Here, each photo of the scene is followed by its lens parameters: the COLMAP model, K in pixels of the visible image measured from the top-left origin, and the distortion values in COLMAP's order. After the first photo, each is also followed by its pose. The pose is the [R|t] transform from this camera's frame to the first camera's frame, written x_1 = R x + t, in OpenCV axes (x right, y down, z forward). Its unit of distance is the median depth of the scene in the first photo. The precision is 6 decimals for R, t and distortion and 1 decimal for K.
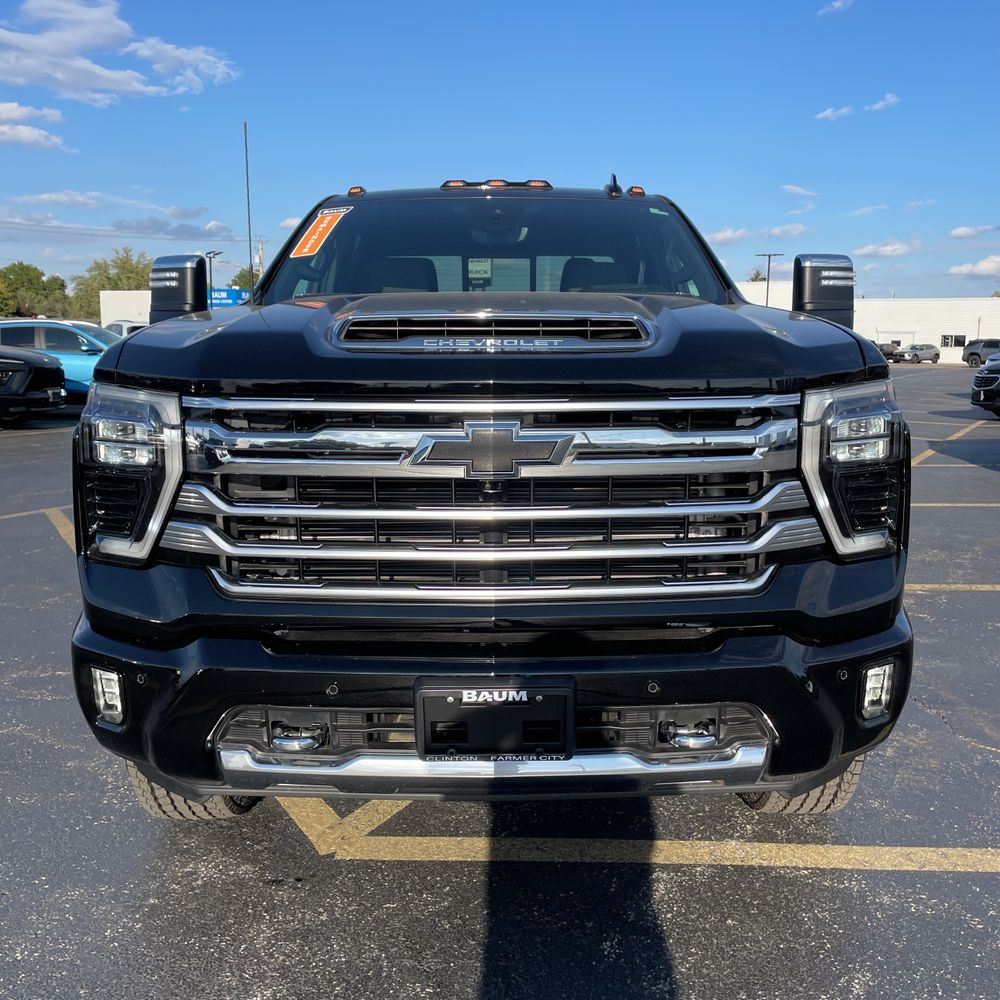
lens RADIAL K [[1002.5, 0, 506.5], [0, 1002.5, 489.2], [0, 0, 1]] dist [0.093095, -0.149318]
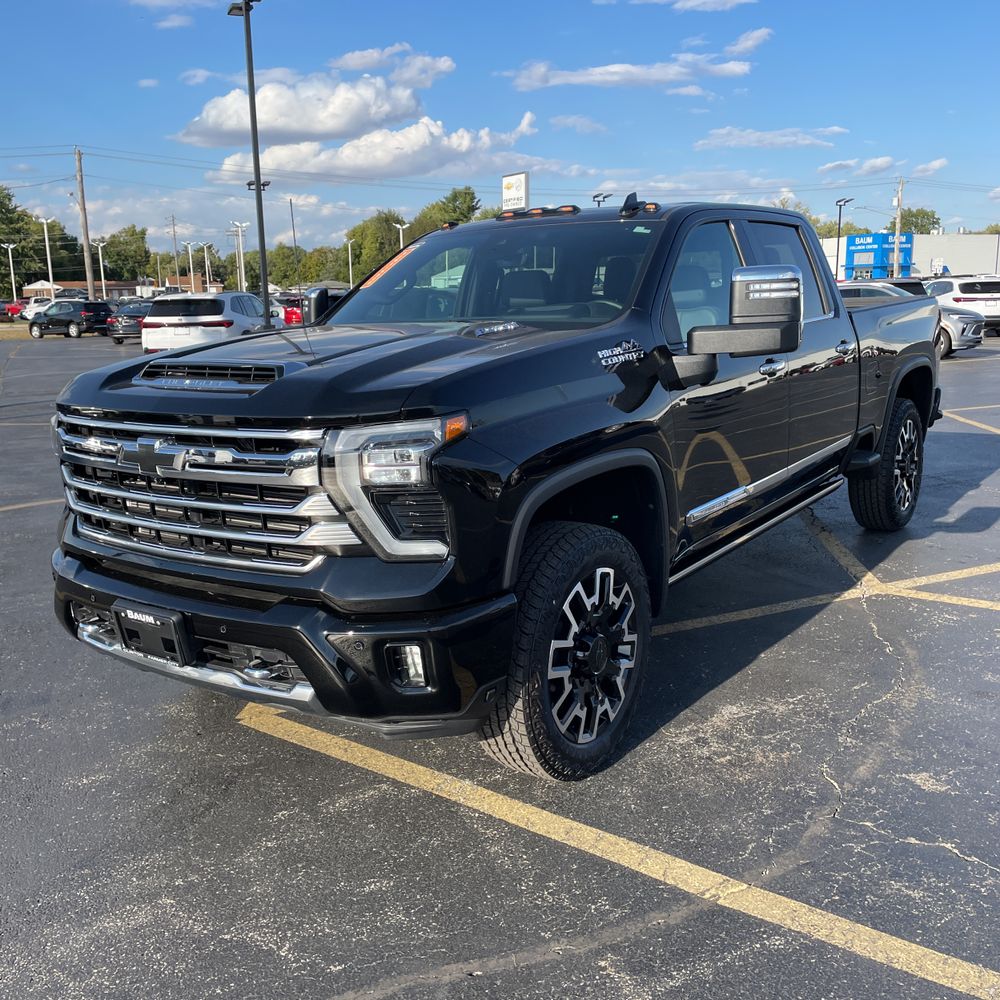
lens RADIAL K [[1011.5, 0, 511.1], [0, 1011.5, 495.4], [0, 0, 1]] dist [0.090229, -0.129477]
pose [[0.807952, 0.087802, -0.582670, 0.616176], [-0.054687, 0.995742, 0.074216, -0.058561], [0.586705, -0.028099, 0.809313, 0.029844]]
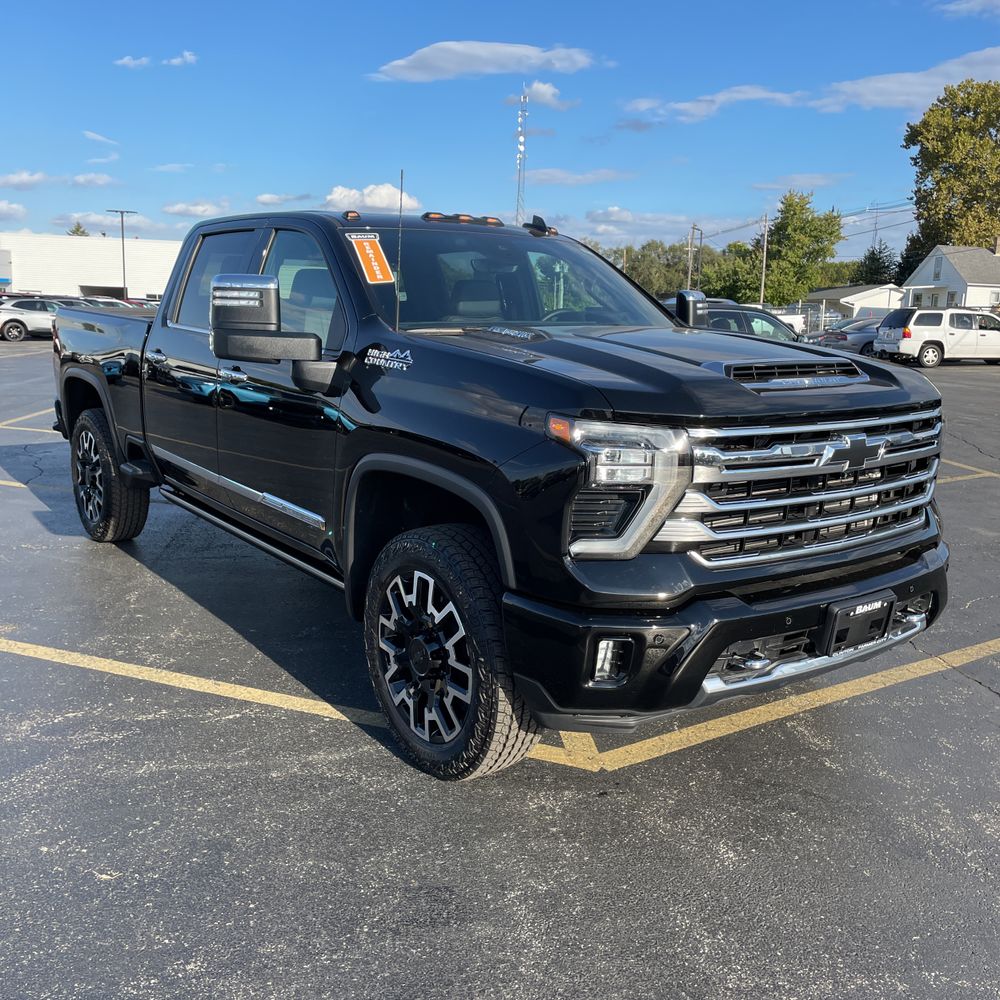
lens RADIAL K [[1007.8, 0, 508.6], [0, 1007.8, 485.4], [0, 0, 1]] dist [0.079463, -0.083814]
pose [[0.801131, -0.086349, 0.592227, -0.637788], [0.065304, 0.996241, 0.056917, -0.052505], [-0.594916, -0.006923, 0.803758, 0.020999]]
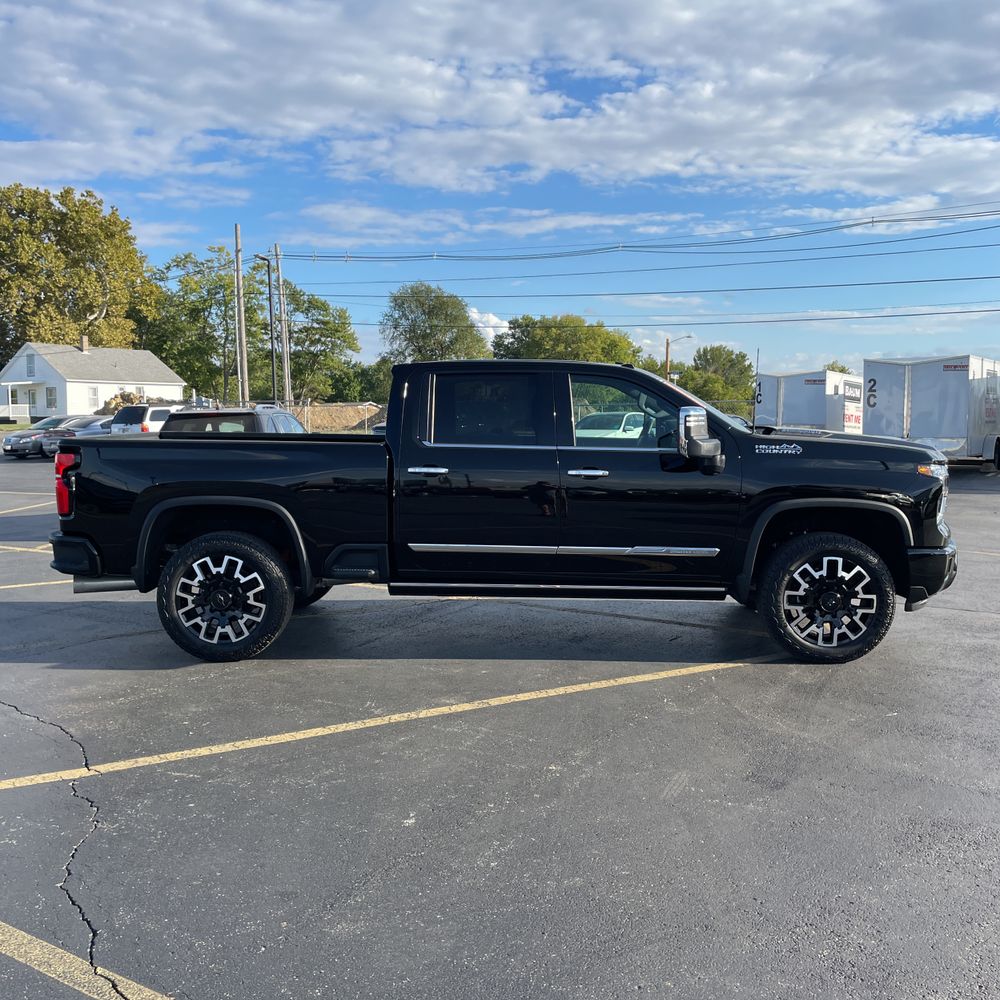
lens RADIAL K [[1012.9, 0, 507.3], [0, 1012.9, 502.3], [0, 0, 1]] dist [0.079271, -0.109110]
pose [[0.038561, -0.096836, 0.994553, -1.758427], [0.157868, 0.983384, 0.089628, -0.237669], [-0.986707, 0.153552, 0.053207, 1.074137]]
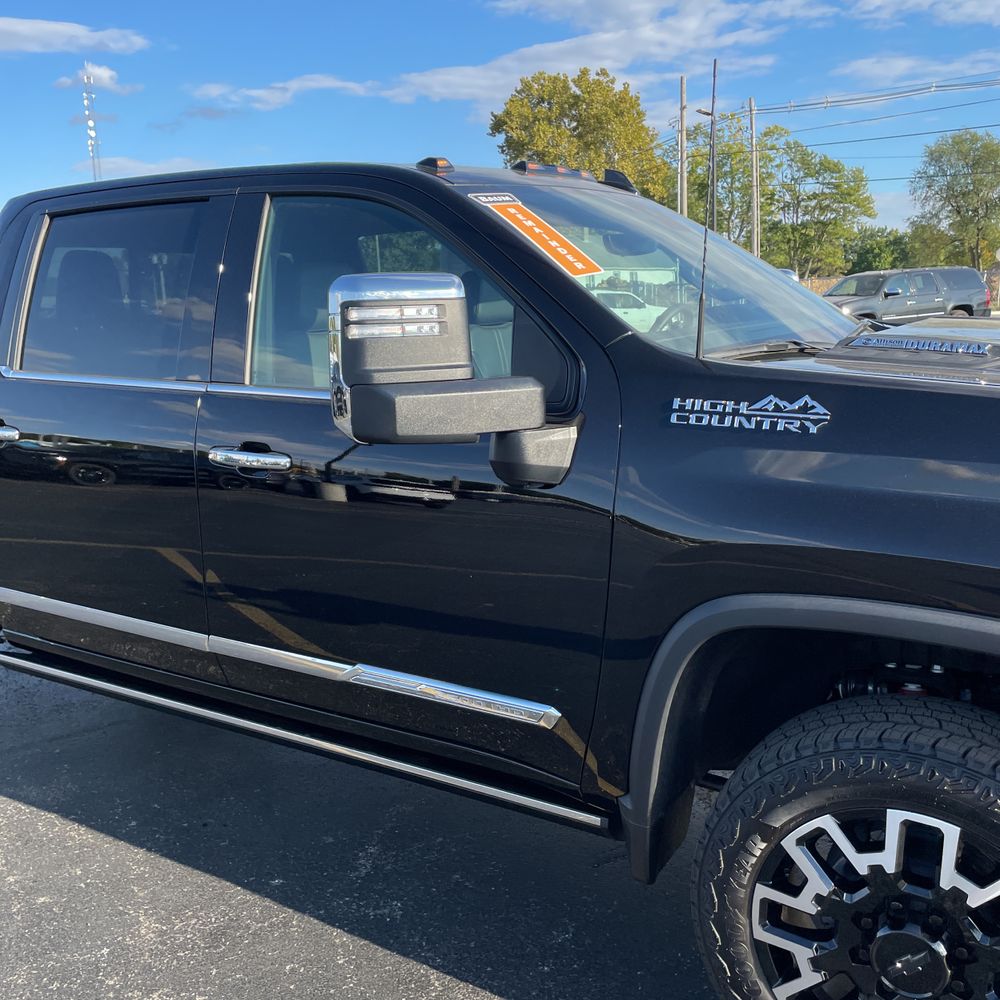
lens RADIAL K [[1011.5, 0, 511.1], [0, 1011.5, 495.4], [0, 0, 1]] dist [0.090229, -0.129477]
pose [[0.517105, -0.184435, 0.835814, -0.646390], [0.162057, 0.979942, 0.115977, -0.148094], [-0.840440, 0.075477, 0.536623, 0.594671]]
